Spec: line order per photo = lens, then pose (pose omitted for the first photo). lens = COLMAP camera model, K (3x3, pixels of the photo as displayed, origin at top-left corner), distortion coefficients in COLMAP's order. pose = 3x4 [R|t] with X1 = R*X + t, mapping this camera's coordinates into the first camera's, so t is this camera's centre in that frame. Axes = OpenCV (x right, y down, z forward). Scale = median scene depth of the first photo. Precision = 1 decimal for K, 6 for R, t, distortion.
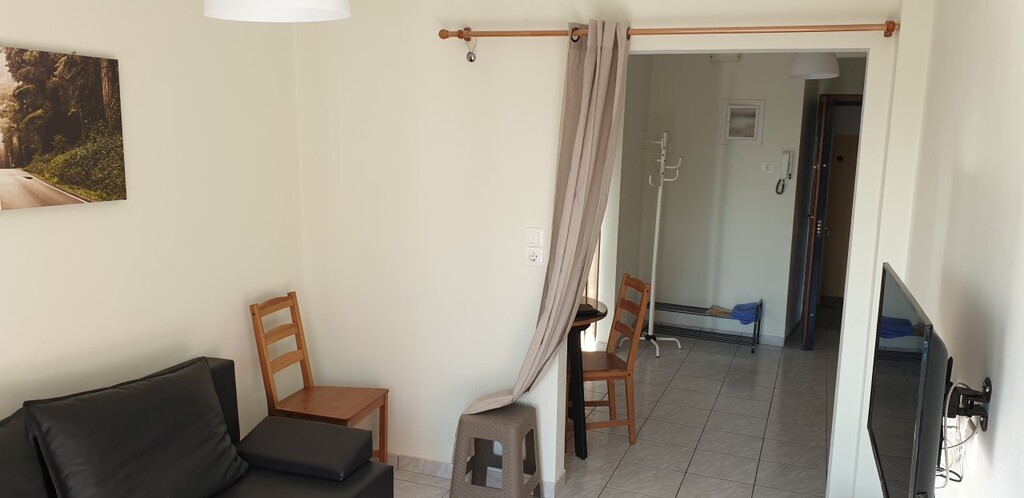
lens RADIAL K [[780.8, 0, 530.2], [0, 780.8, 241.5], [0, 0, 1]] dist [0.082841, -0.189311]
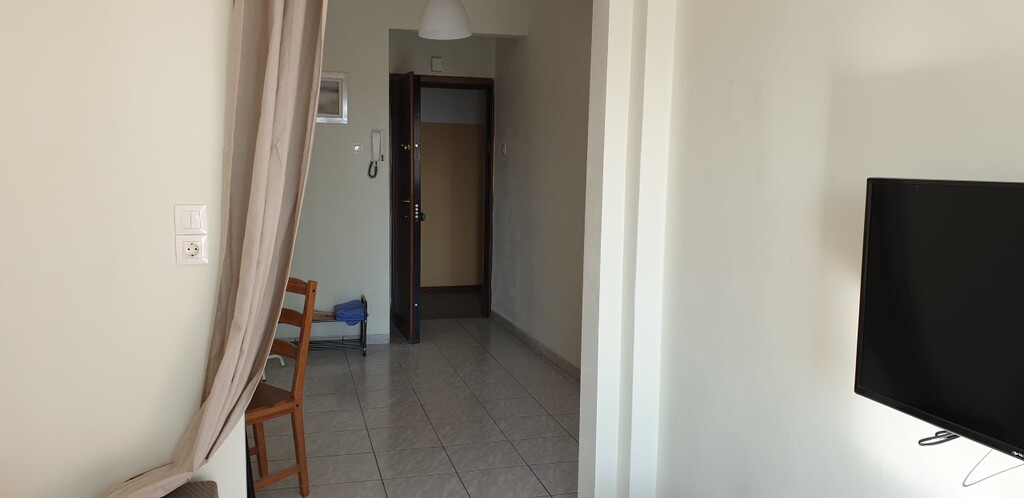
lens RADIAL K [[780.8, 0, 530.2], [0, 780.8, 241.5], [0, 0, 1]] dist [0.082841, -0.189311]
pose [[0.796254, -0.077175, 0.600020, -0.087726], [0.084128, 0.996318, 0.016506, 0.013566], [-0.599085, 0.037336, 0.799815, 0.169662]]
